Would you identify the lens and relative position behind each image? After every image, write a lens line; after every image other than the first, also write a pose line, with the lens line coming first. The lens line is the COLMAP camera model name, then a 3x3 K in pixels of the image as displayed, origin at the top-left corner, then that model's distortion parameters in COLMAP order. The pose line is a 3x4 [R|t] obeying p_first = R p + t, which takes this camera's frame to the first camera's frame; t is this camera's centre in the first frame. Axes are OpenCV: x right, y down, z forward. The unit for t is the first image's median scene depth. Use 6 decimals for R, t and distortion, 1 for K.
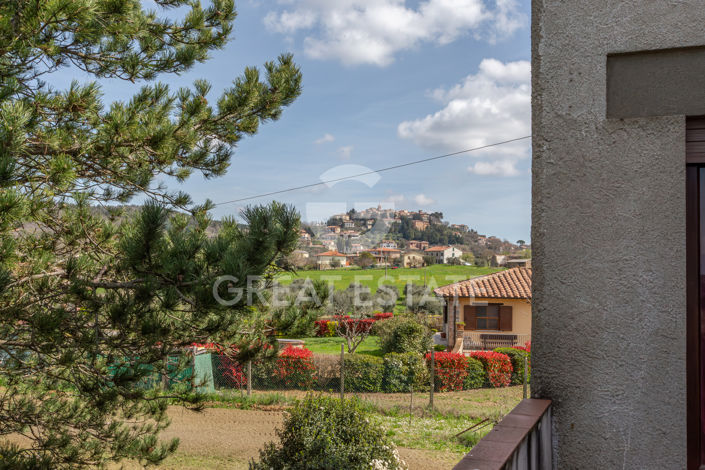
lens RADIAL K [[715.4, 0, 352.2], [0, 715.4, 235.0], [0, 0, 1]] dist [0.008467, 0.000000]
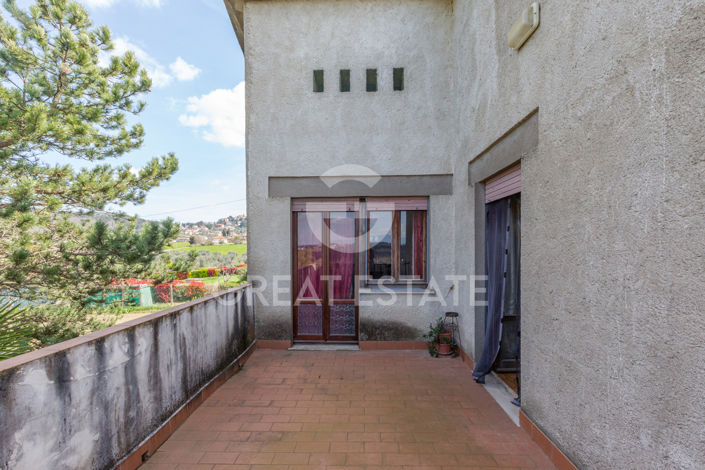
lens RADIAL K [[324.4, 0, 354.0], [0, 324.4, 252.9], [0, 0, 1]] dist [0.001342, -0.000371]
pose [[0.935832, -0.029993, 0.351167, 0.086183], [0.002772, 0.996968, 0.077764, -0.010350], [-0.352435, -0.071800, 0.933078, -0.222173]]
